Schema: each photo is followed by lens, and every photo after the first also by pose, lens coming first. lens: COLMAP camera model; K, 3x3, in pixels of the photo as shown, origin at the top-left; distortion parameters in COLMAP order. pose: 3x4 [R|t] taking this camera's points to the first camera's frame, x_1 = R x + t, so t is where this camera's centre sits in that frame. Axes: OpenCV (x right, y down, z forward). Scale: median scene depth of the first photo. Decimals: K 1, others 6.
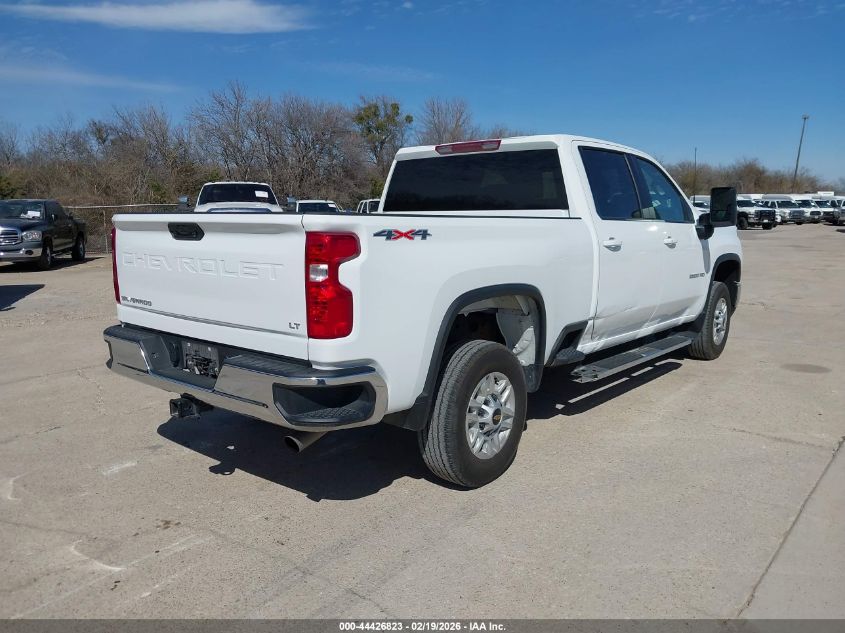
lens RADIAL K [[659.3, 0, 422.5], [0, 659.3, 316.5], [0, 0, 1]] dist [0.062735, 0.002317]
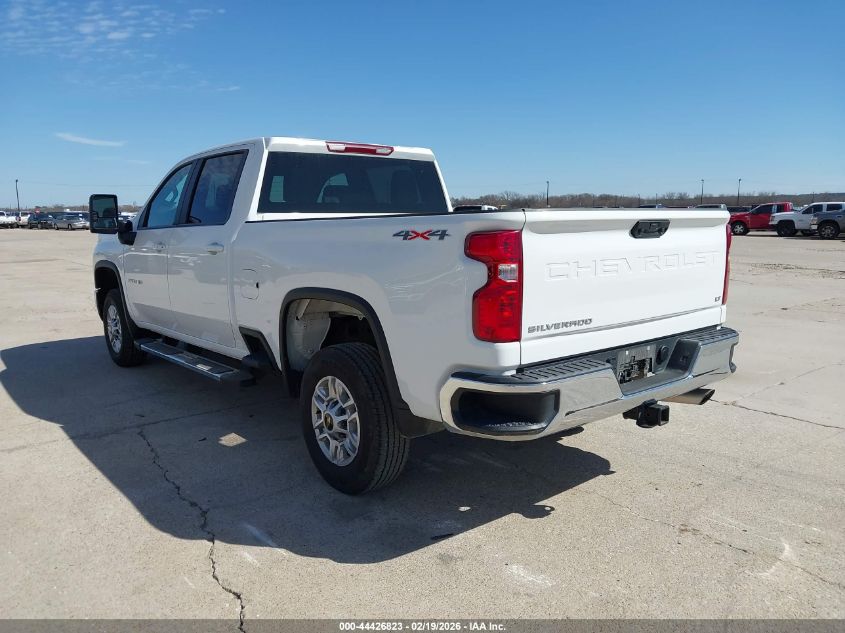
lens RADIAL K [[640.3, 0, 406.0], [0, 640.3, 303.9], [0, 0, 1]] dist [-0.004528, -0.001605]
pose [[0.217268, -0.125328, 0.968033, -0.972757], [0.157459, 0.983235, 0.091956, -0.117895], [-0.963328, 0.132446, 0.233359, 0.832425]]
